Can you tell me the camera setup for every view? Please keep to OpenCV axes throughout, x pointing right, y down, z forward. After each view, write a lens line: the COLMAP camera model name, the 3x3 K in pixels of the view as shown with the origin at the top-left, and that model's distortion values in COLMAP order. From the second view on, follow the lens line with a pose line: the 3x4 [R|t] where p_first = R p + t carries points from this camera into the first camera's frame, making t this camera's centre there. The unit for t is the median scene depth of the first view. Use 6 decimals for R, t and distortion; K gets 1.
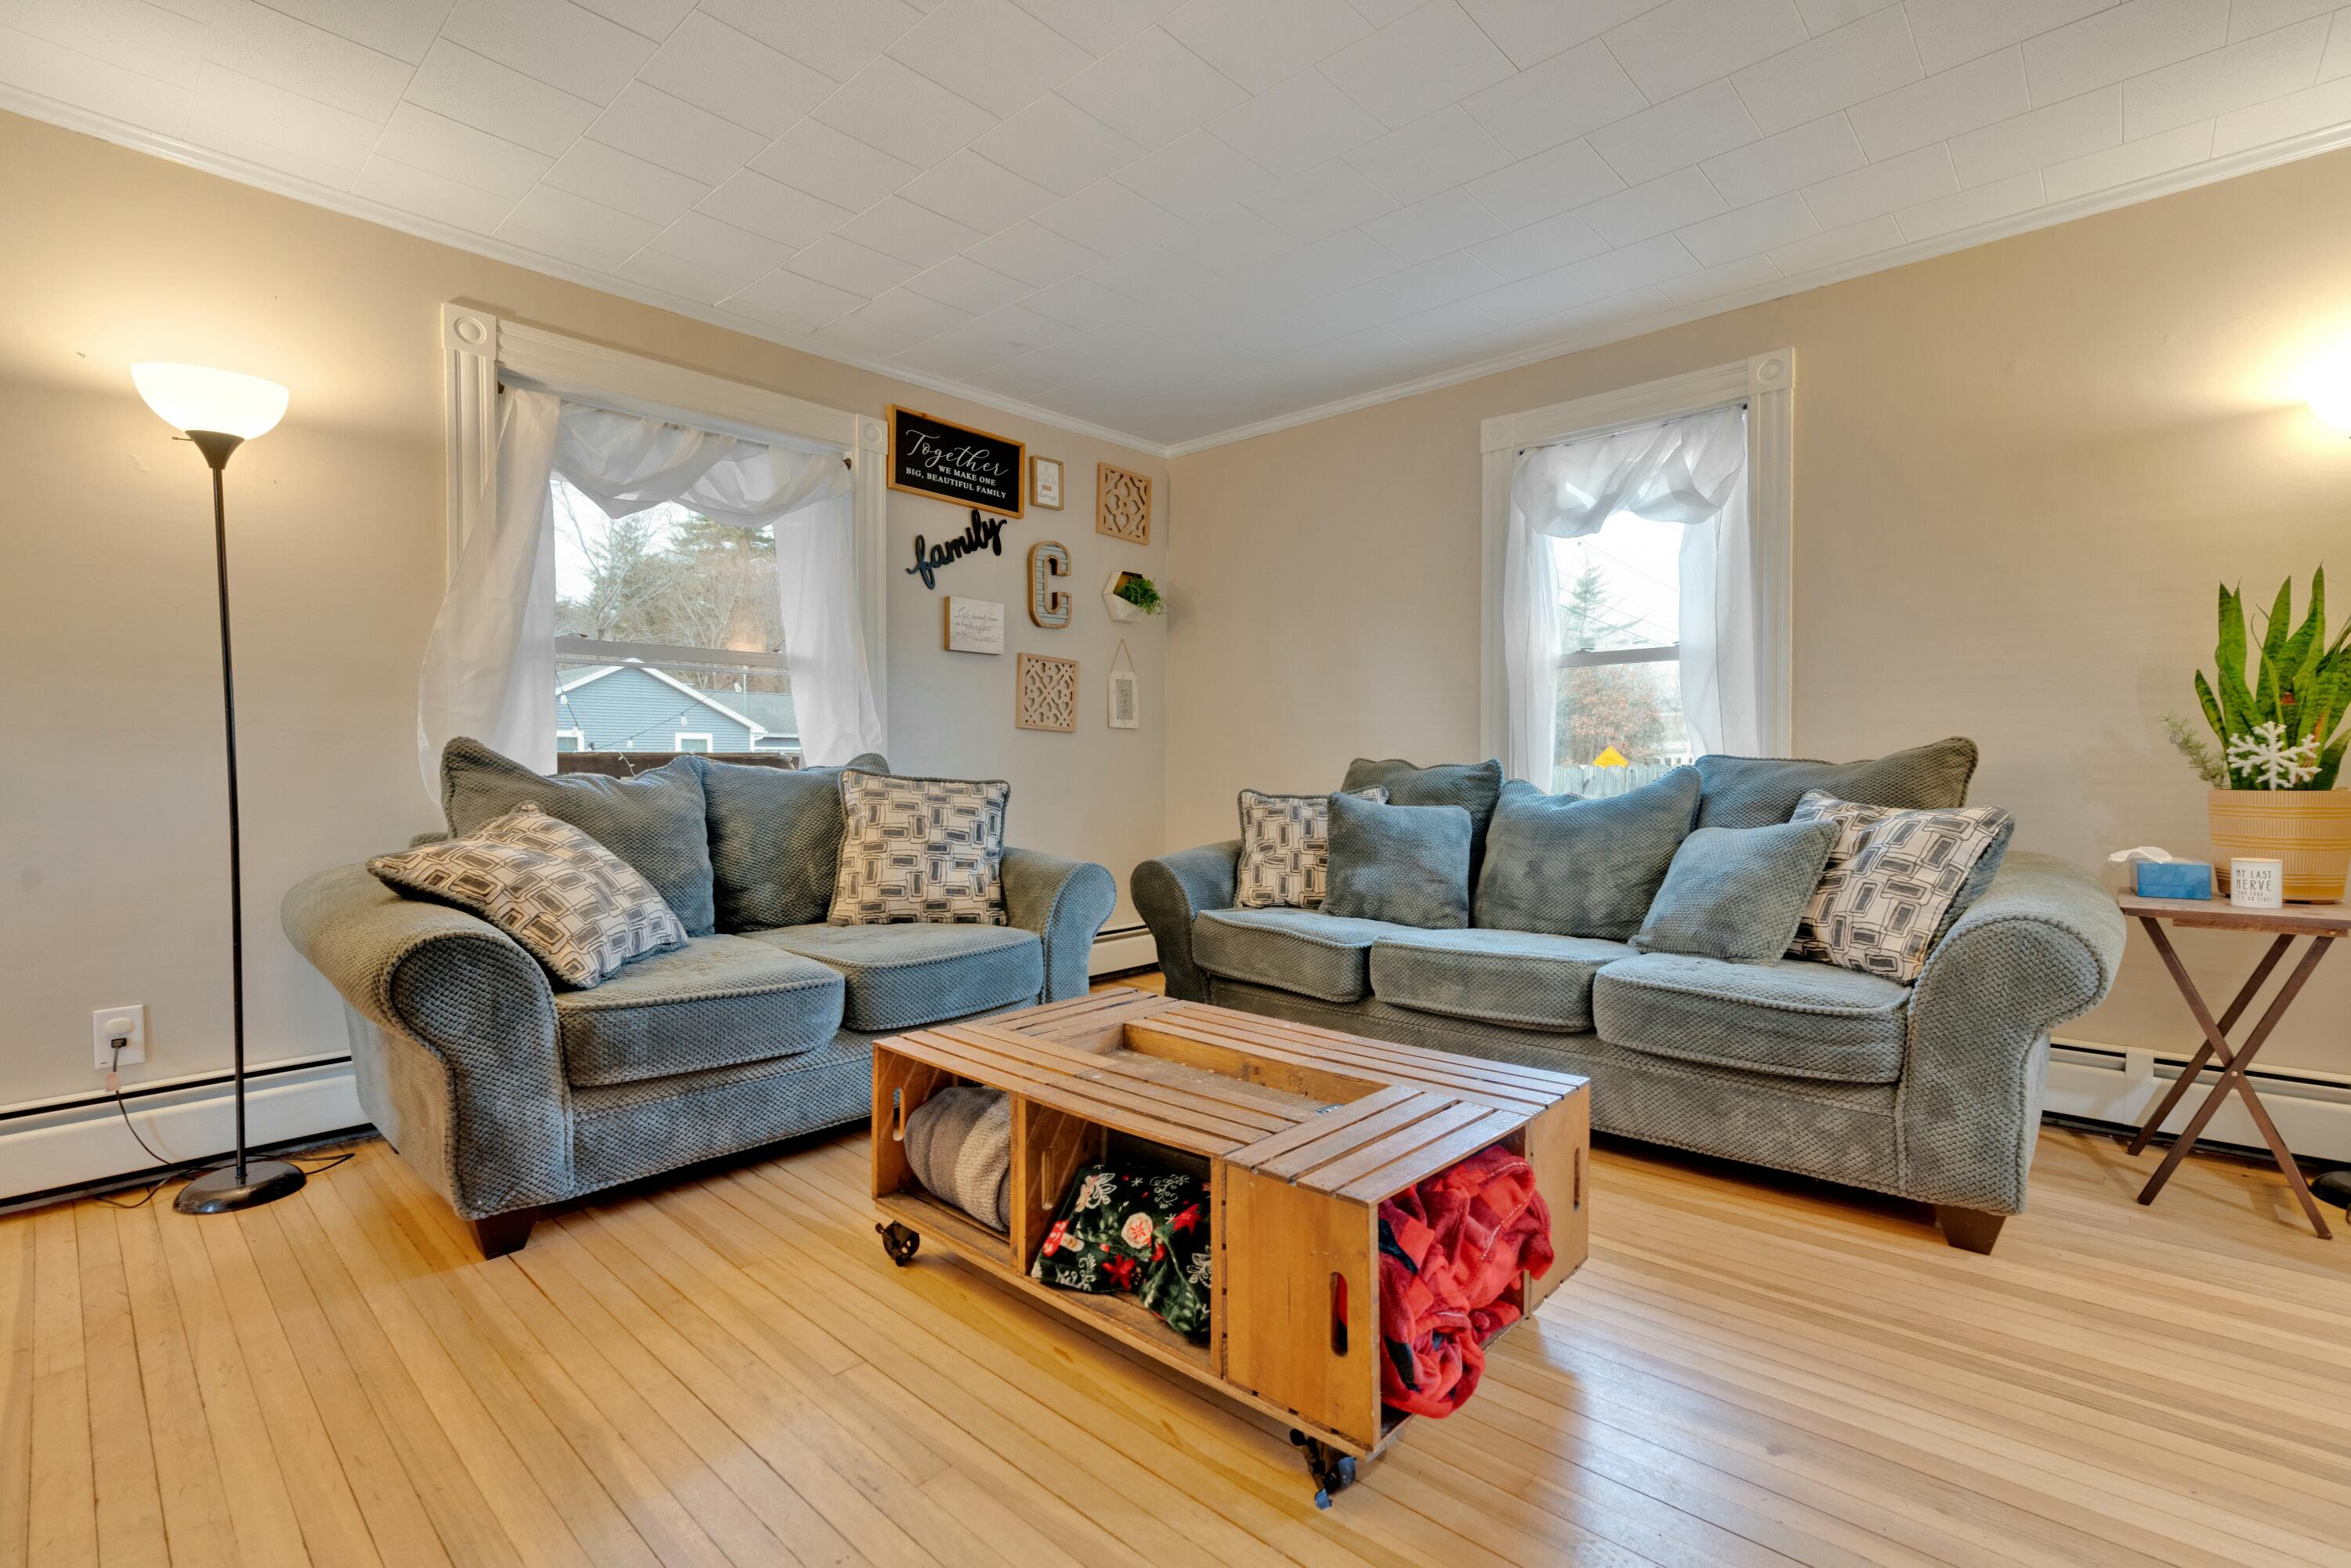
lens RADIAL K [[1047.7, 0, 1189.1], [0, 1047.7, 780.0], [0, 0, 1]] dist [-0.015743, 0.005347]
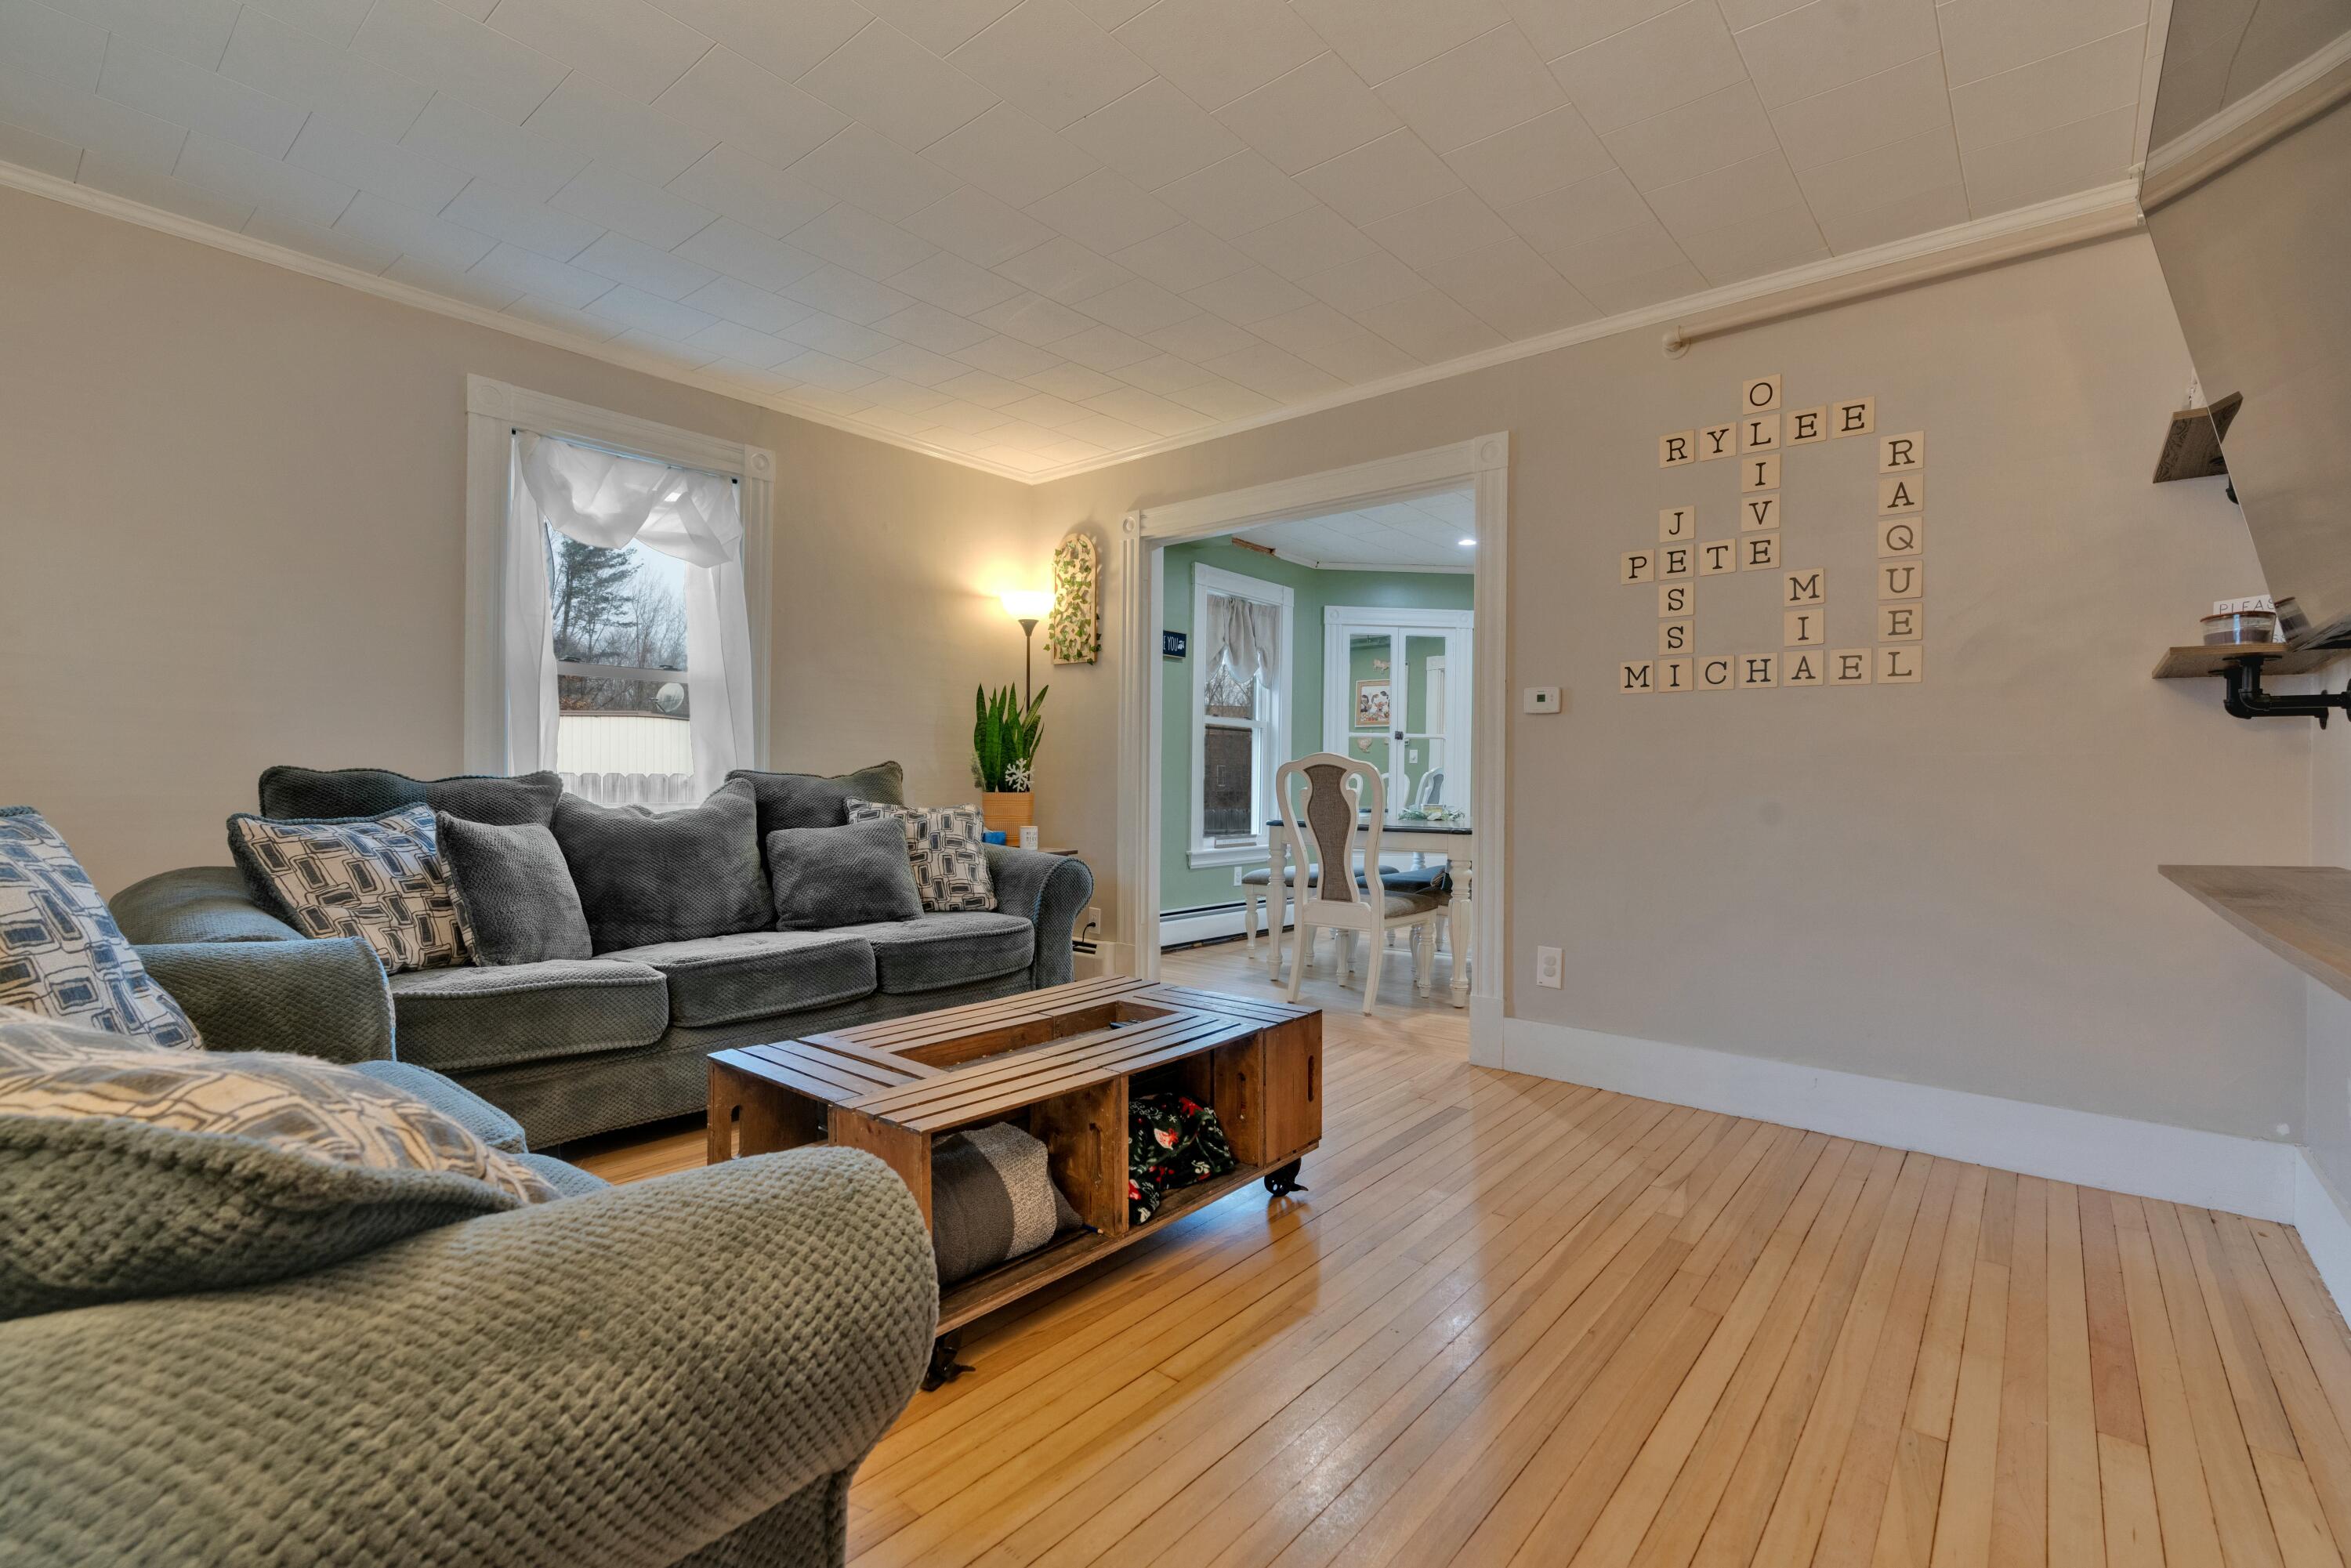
lens RADIAL K [[1047.7, 0, 1189.1], [0, 1047.7, 780.0], [0, 0, 1]] dist [-0.015743, 0.005347]
pose [[-0.046201, 0.000496, 0.998932, -0.570392], [0.007320, 0.999973, -0.000158, -0.006632], [-0.998905, 0.007305, -0.046203, 0.433483]]
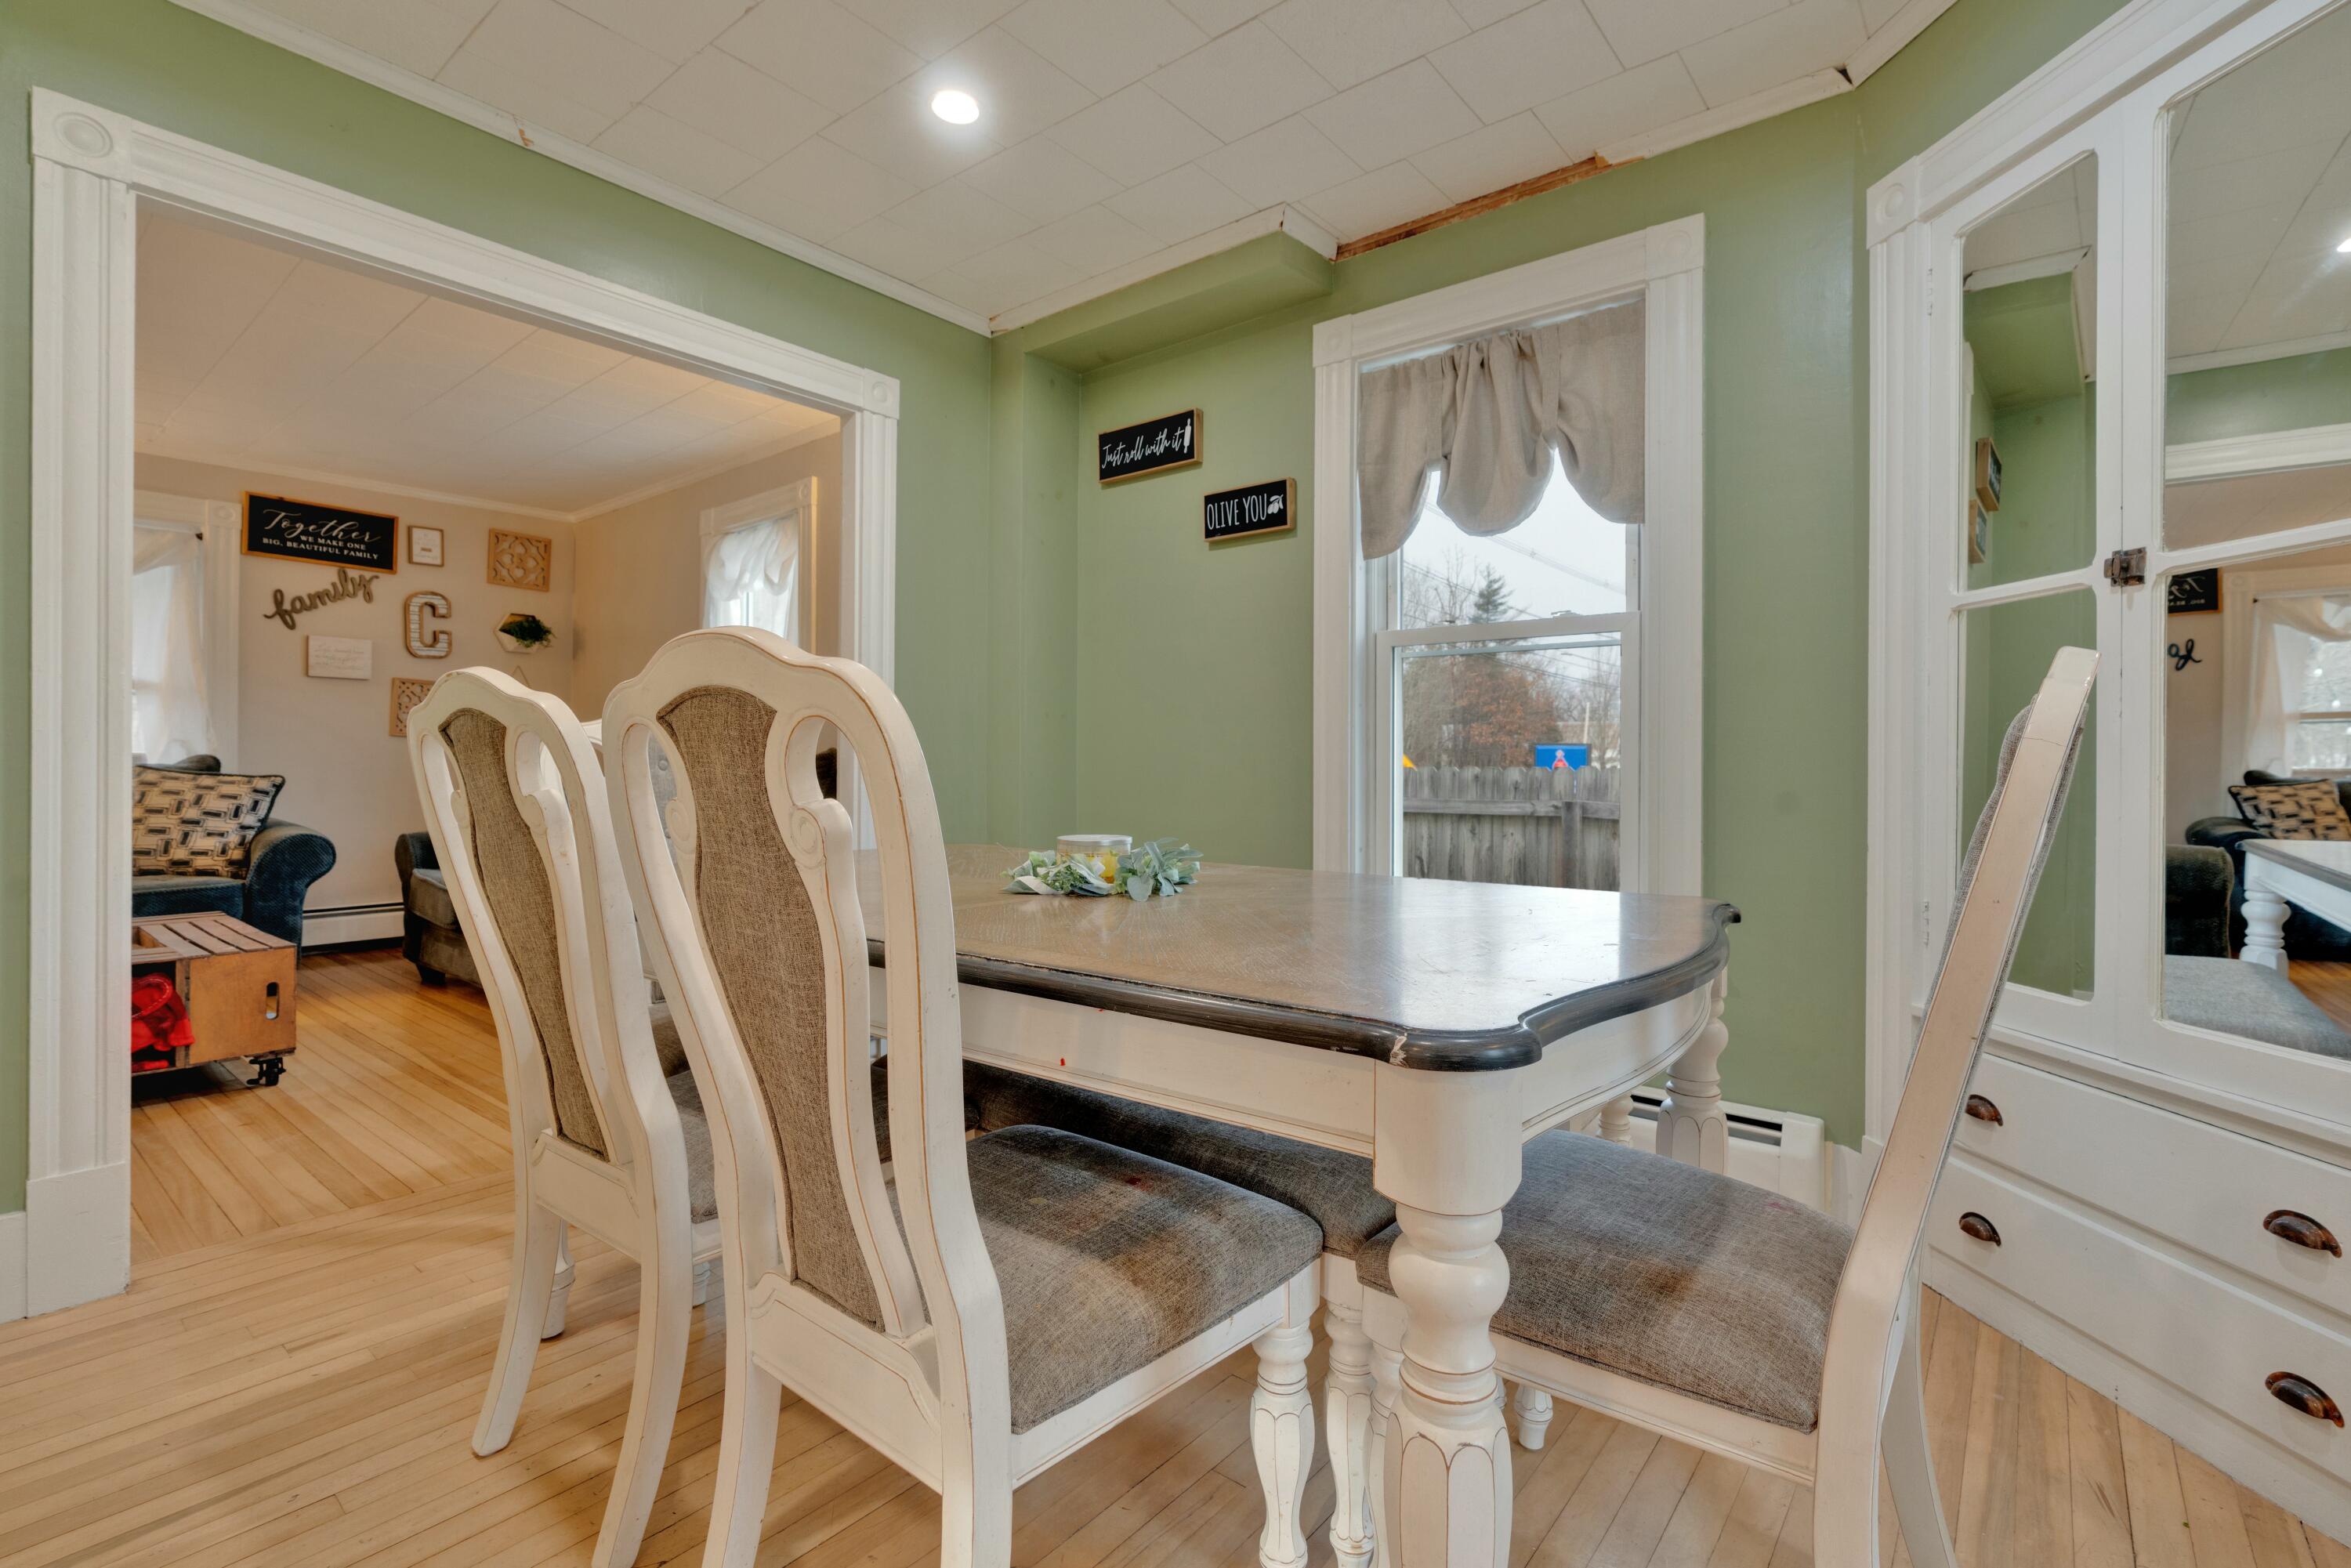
lens RADIAL K [[1047.7, 0, 1189.1], [0, 1047.7, 780.0], [0, 0, 1]] dist [-0.015743, 0.005347]
pose [[0.997625, 0.004883, 0.068710, 0.796939], [-0.004619, 0.999981, -0.003991, 0.006066], [-0.068728, 0.003664, 0.997629, -0.381537]]
